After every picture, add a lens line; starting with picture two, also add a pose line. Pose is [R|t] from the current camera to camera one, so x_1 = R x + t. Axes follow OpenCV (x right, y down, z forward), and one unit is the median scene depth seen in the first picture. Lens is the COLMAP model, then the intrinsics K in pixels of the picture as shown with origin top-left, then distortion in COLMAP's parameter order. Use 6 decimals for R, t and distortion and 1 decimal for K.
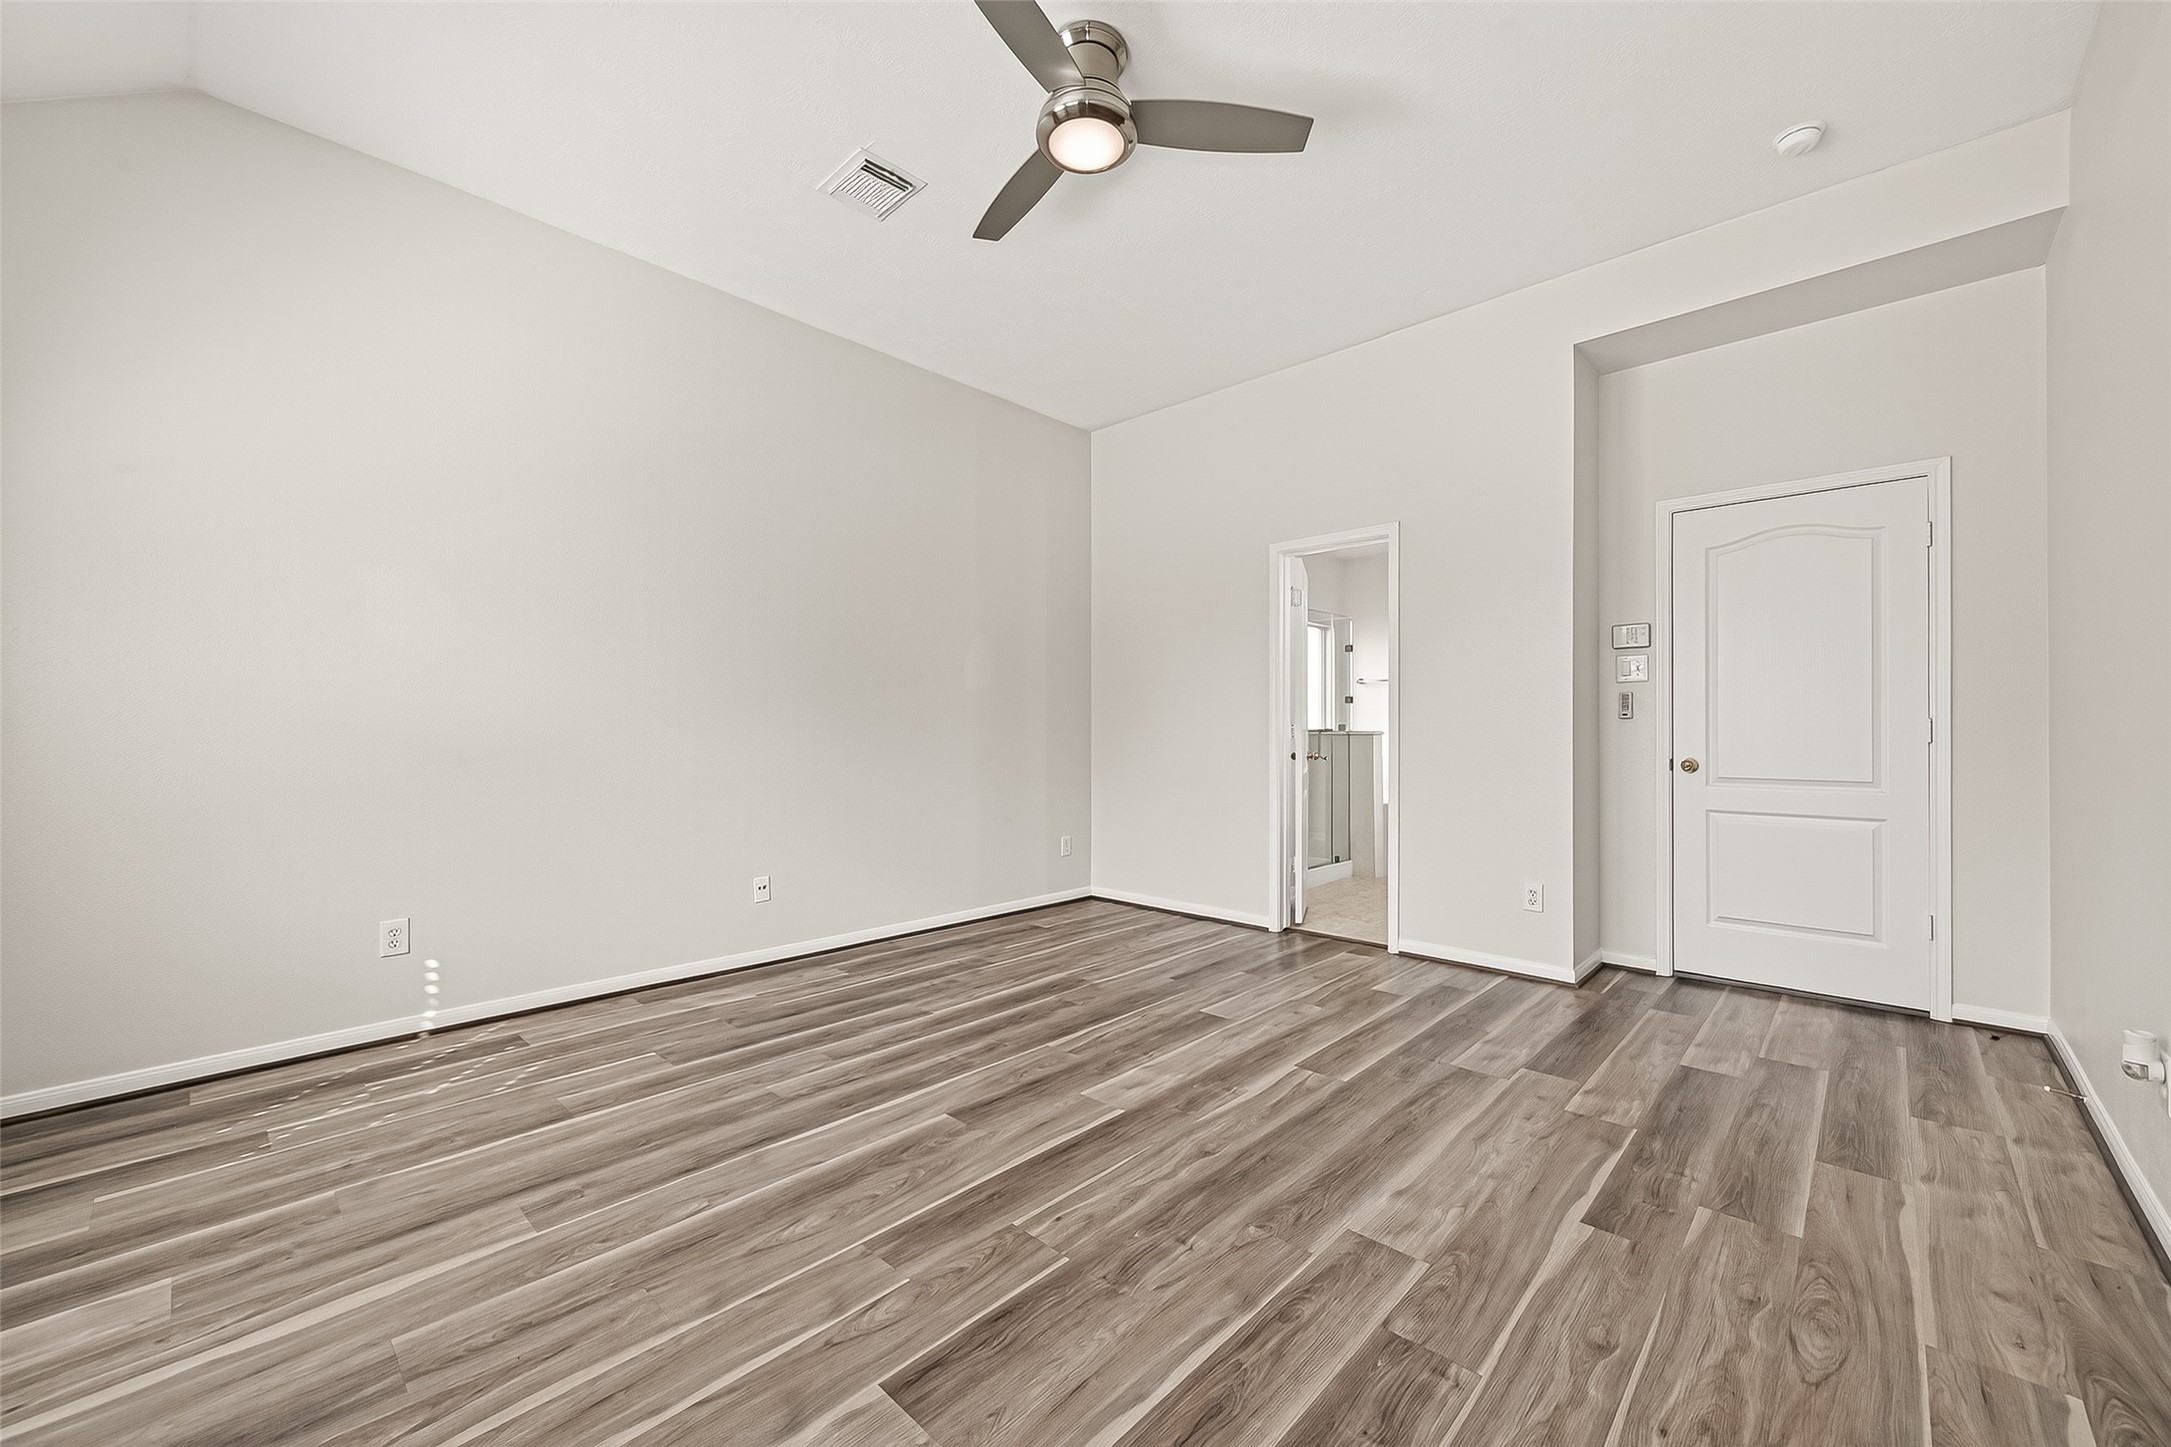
lens RADIAL K [[858.0, 0, 1088.4], [0, 858.0, 723.4], [0, 0, 1]] dist [0.002817, 0.000073]
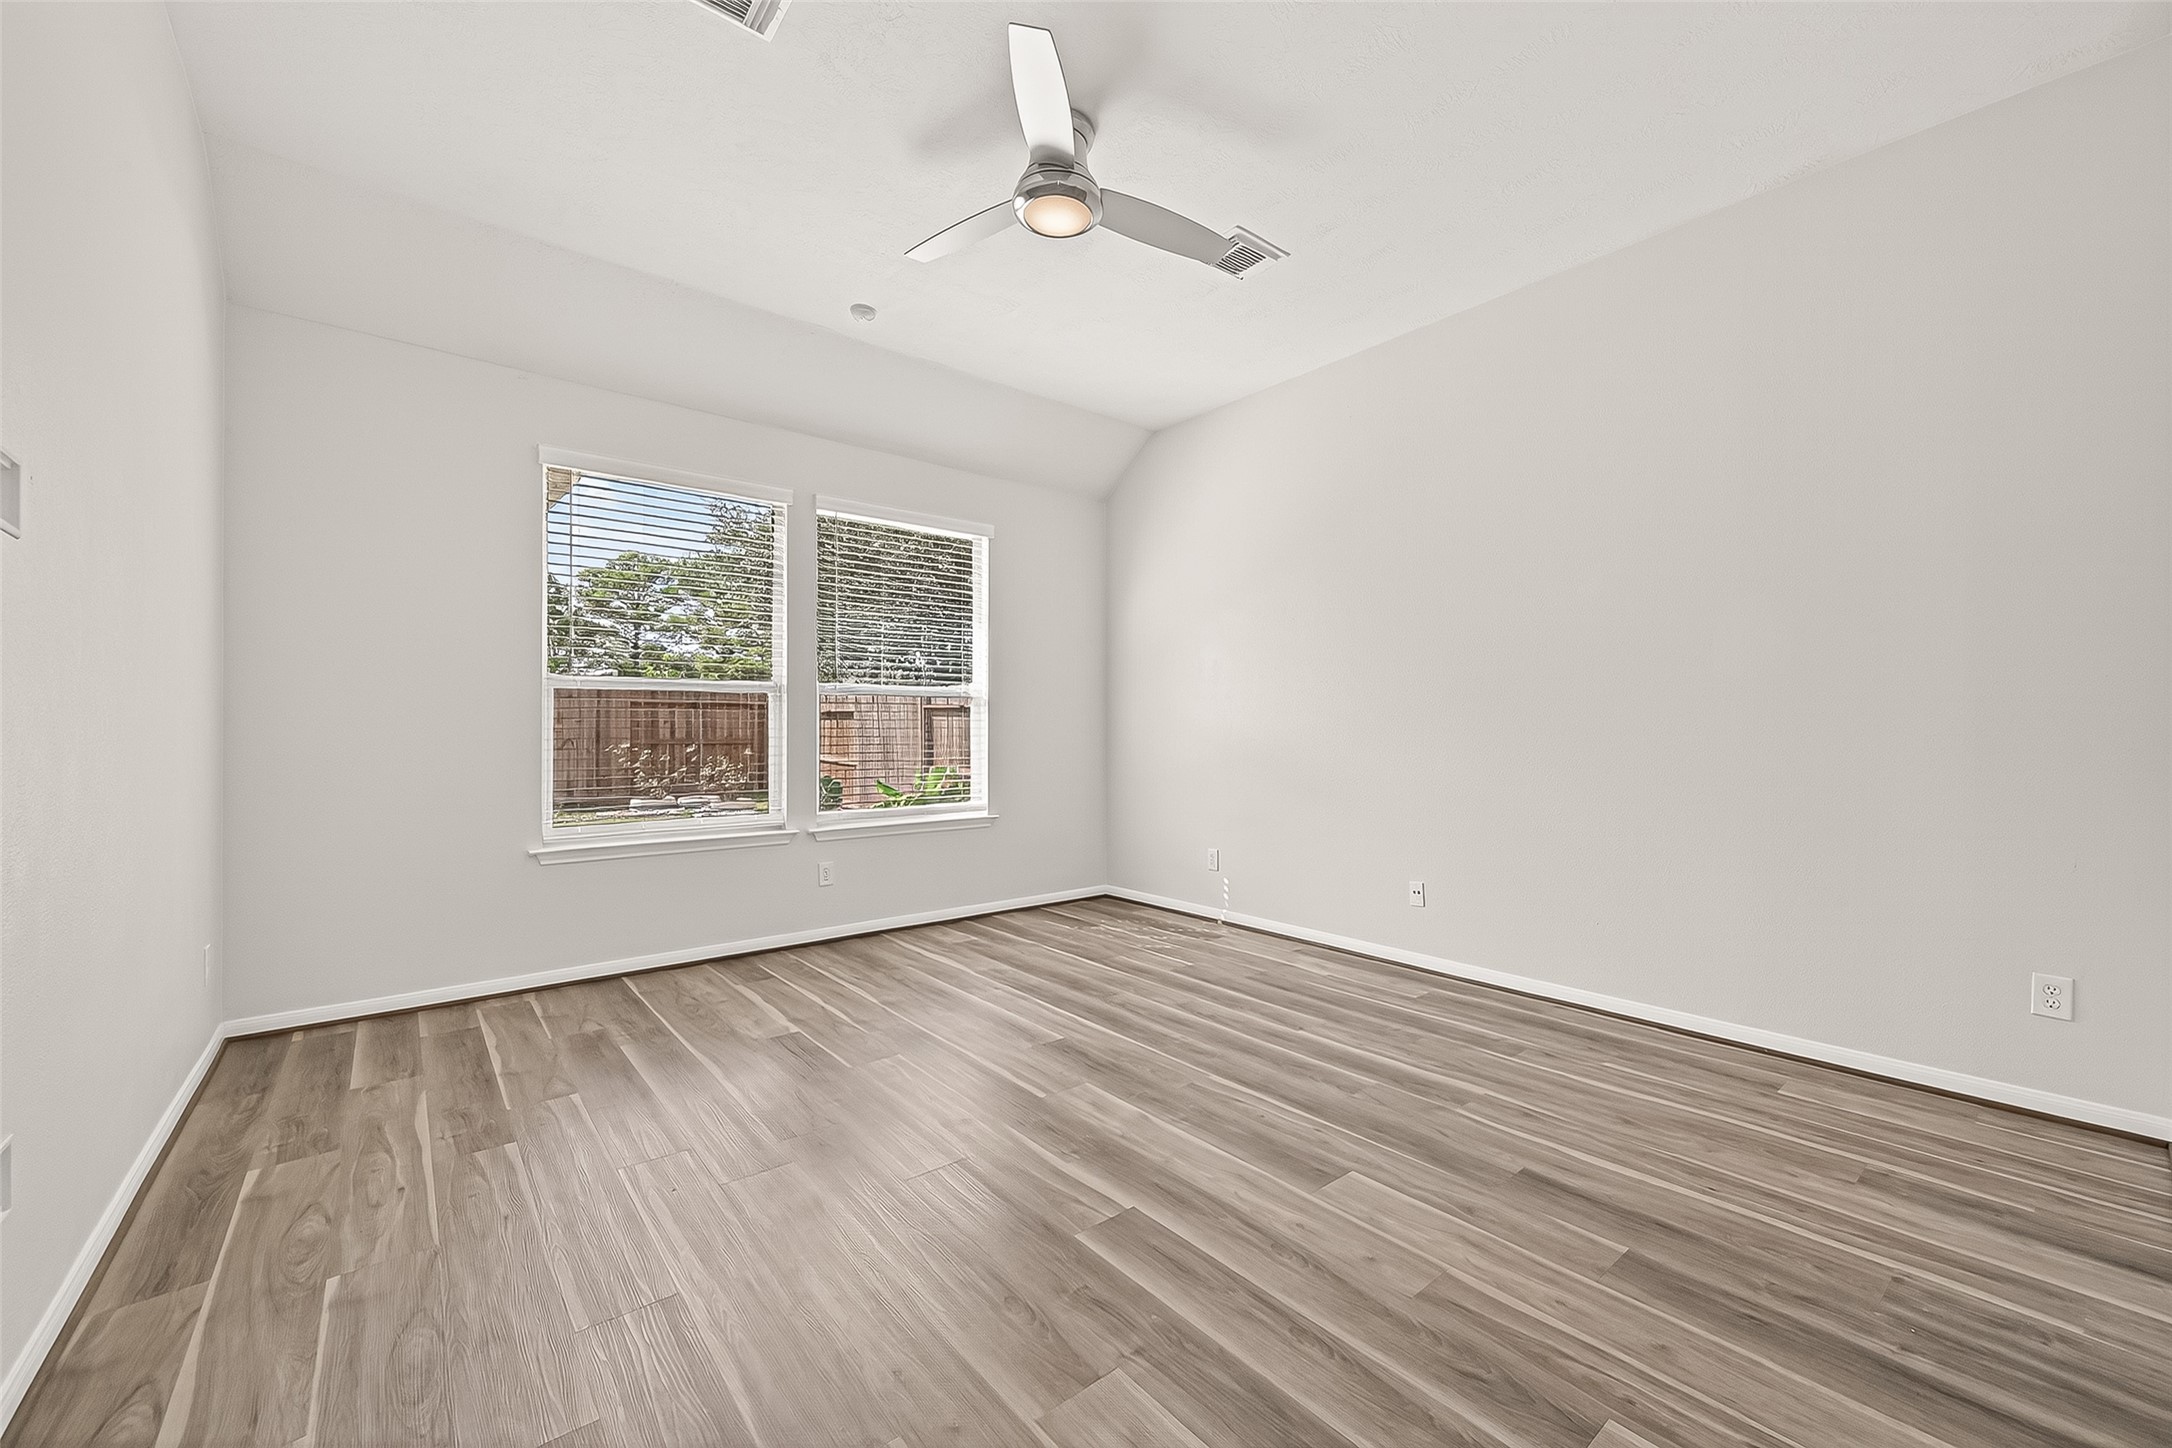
lens RADIAL K [[858.4, 0, 1096.2], [0, 858.4, 725.8], [0, 0, 1]] dist [0.002817, 0.000073]
pose [[-0.138983, -0.008259, -0.990260, 0.946402], [0.007788, 0.999925, -0.009433, -0.002024], [0.990264, -0.009023, -0.138909, 1.049903]]
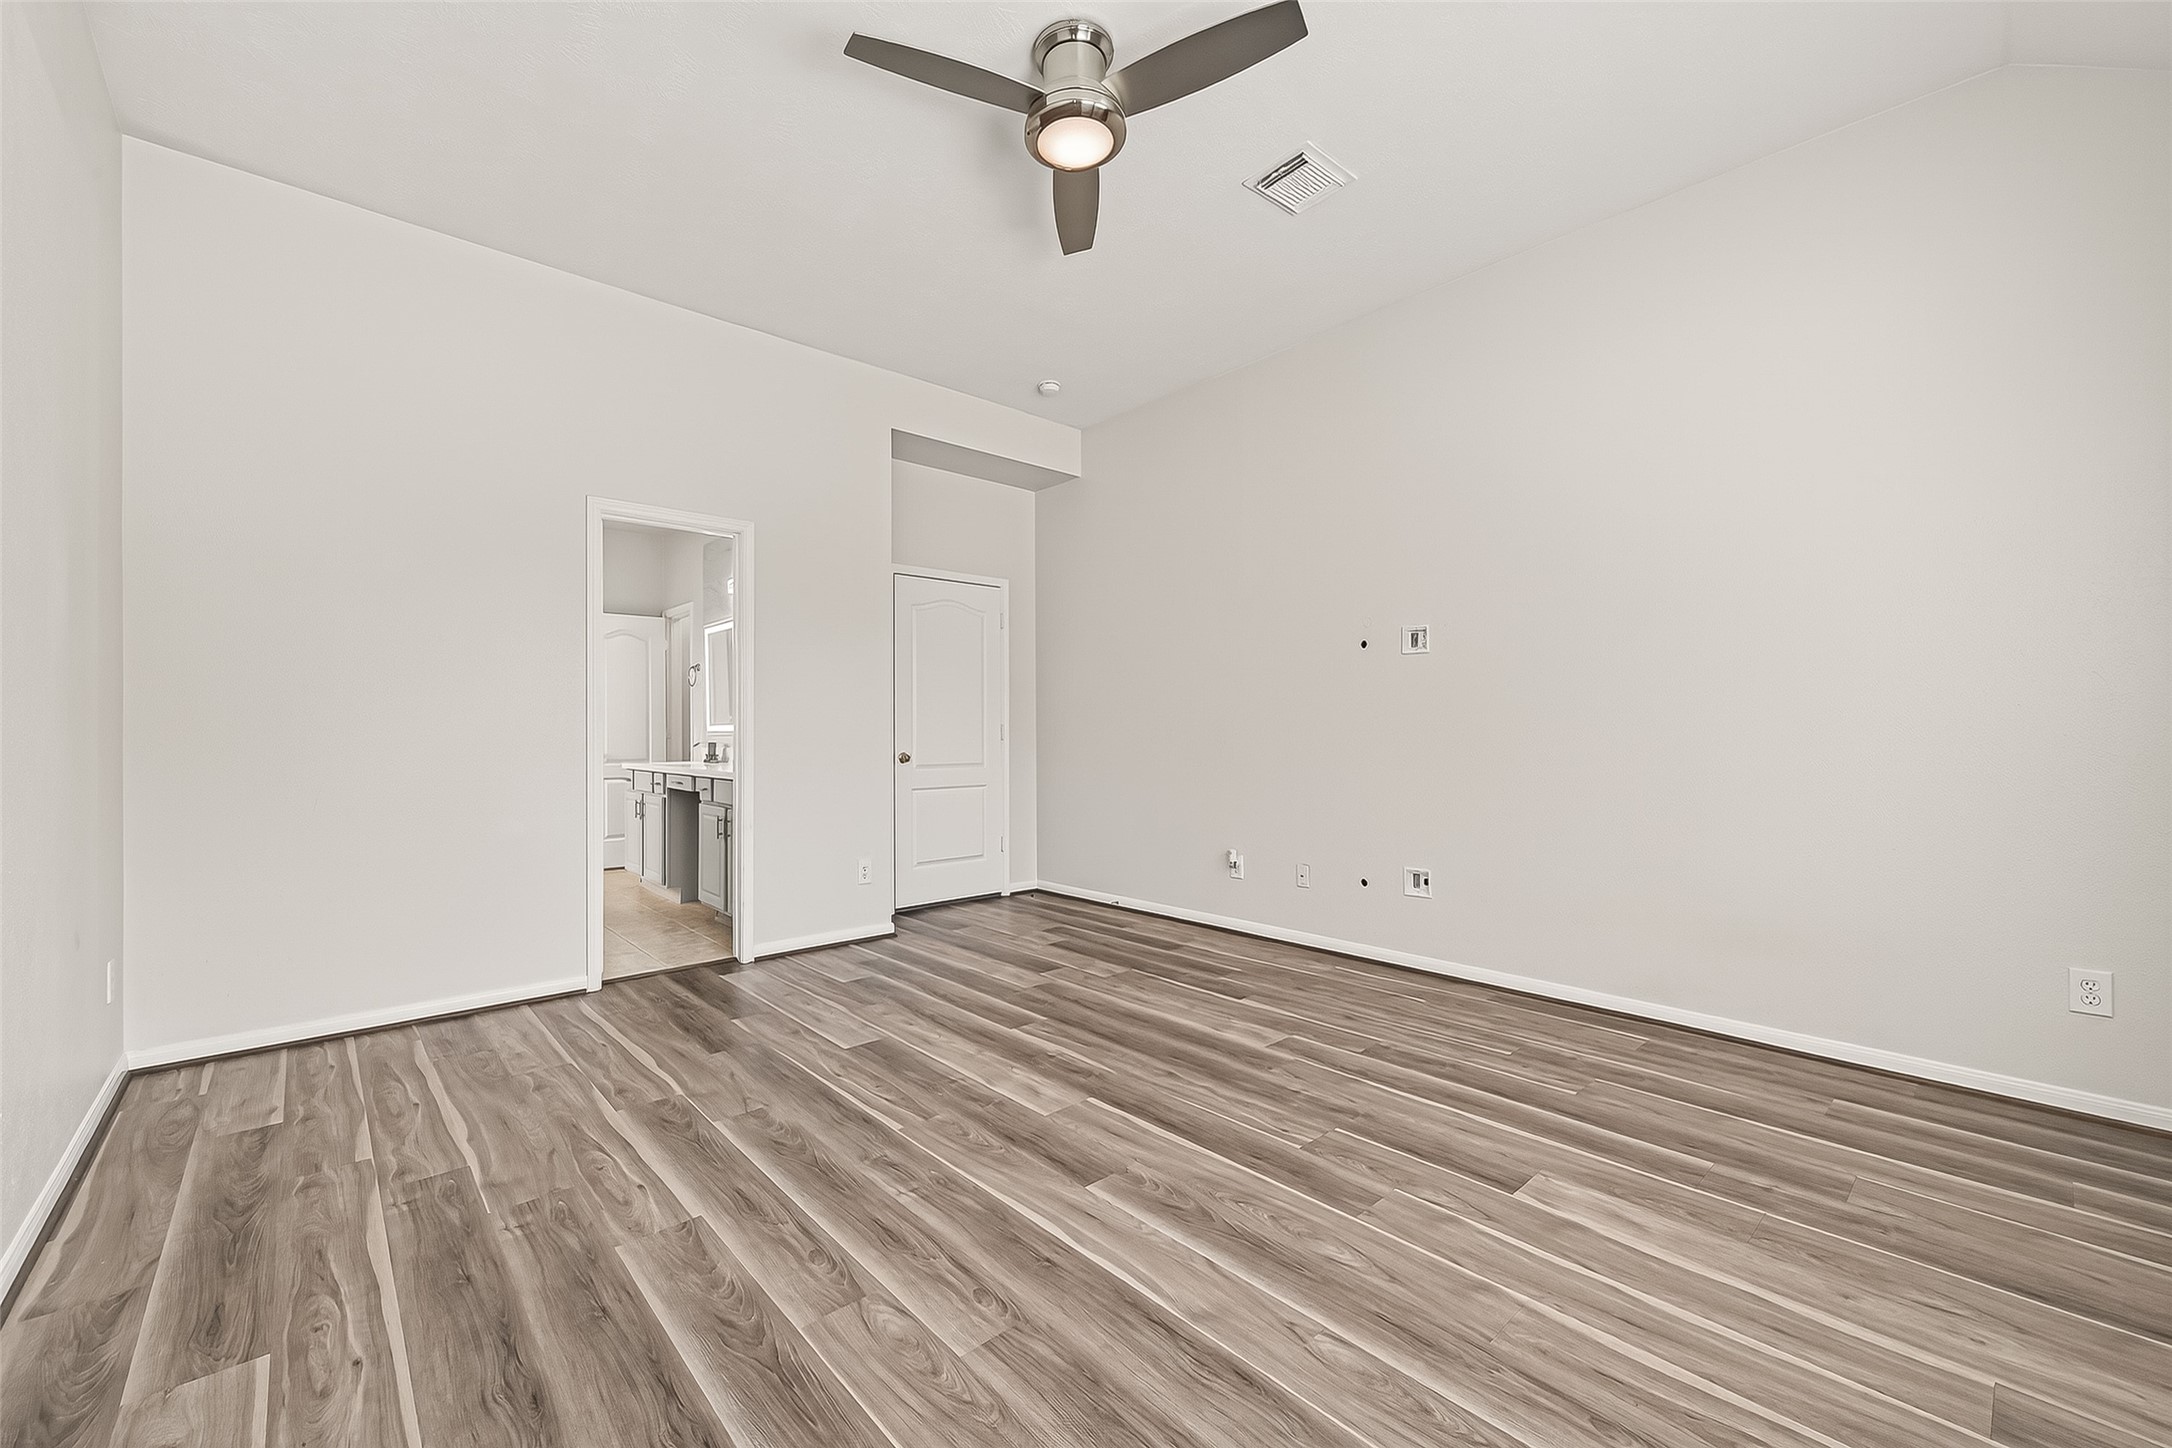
lens RADIAL K [[858.4, 0, 1081.5], [0, 858.4, 731.5], [0, 0, 1]] dist [0.002817, 0.000073]
pose [[0.085018, -0.001251, 0.996379, -0.857390], [-0.002423, 0.999996, 0.001463, 0.005248], [-0.996376, -0.002538, 0.085015, 0.794940]]
